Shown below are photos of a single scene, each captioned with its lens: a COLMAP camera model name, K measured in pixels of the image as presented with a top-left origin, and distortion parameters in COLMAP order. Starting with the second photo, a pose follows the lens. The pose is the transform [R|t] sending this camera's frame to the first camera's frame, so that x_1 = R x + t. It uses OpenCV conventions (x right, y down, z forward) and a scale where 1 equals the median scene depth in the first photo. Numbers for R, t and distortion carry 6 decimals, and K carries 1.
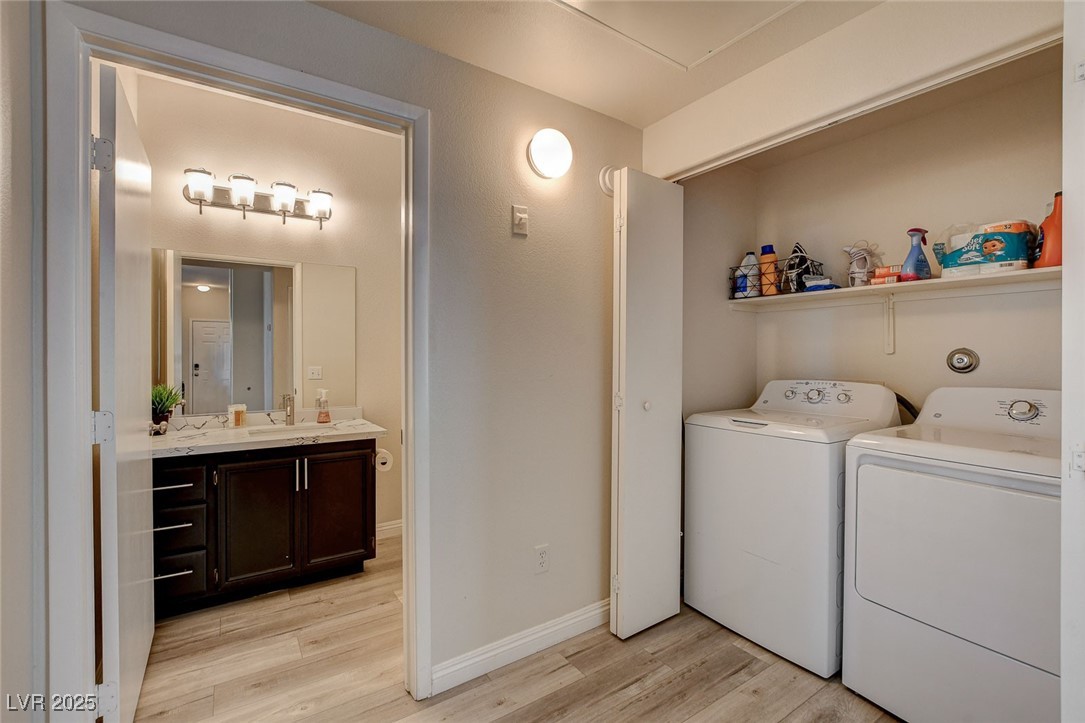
lens RADIAL K [[489.3, 0, 542.2], [0, 489.3, 367.5], [0, 0, 1]] dist [-0.027783, 0.000304]
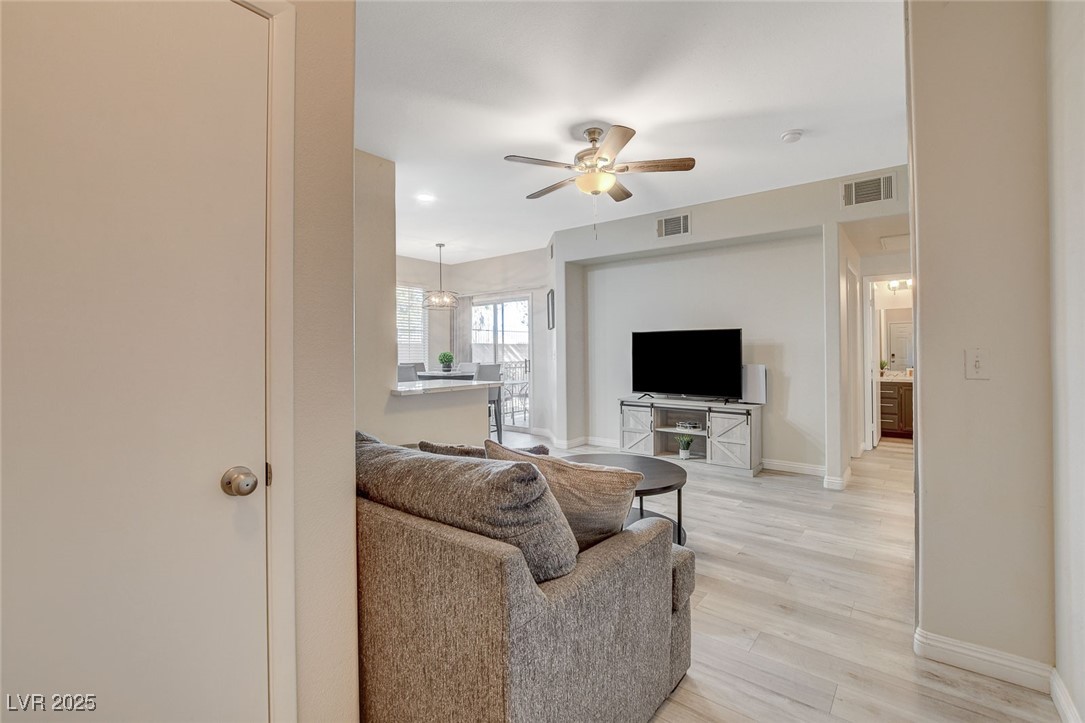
lens RADIAL K [[479.5, 0, 541.0], [0, 479.5, 347.8], [0, 0, 1]] dist [-0.021916, 0.000737]
pose [[0.306683, -0.014031, -0.951708, 1.124581], [-0.006233, 0.999840, -0.016749, 0.025317], [0.951791, 0.011068, 0.306546, -1.584991]]
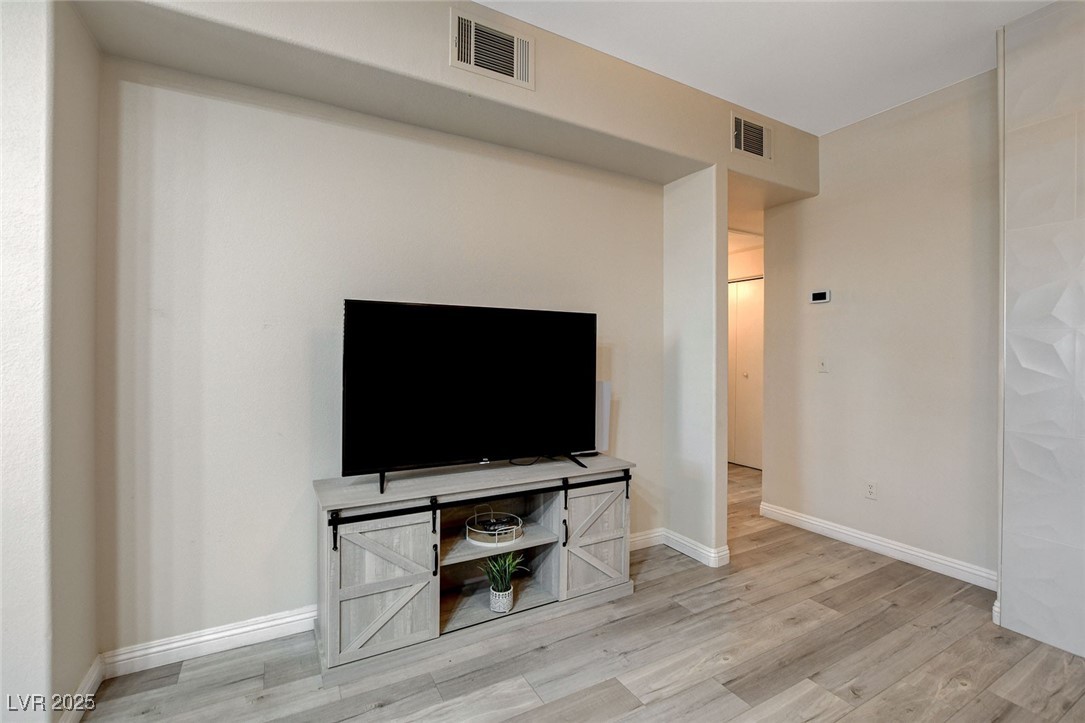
lens RADIAL K [[479.5, 0, 541.0], [0, 479.5, 347.8], [0, 0, 1]] dist [-0.021916, 0.000737]
pose [[0.997738, 0.002978, -0.067161, -0.399624], [-0.004356, 0.999783, -0.020374, 0.004131], [0.067086, 0.020621, 0.997534, -1.263278]]
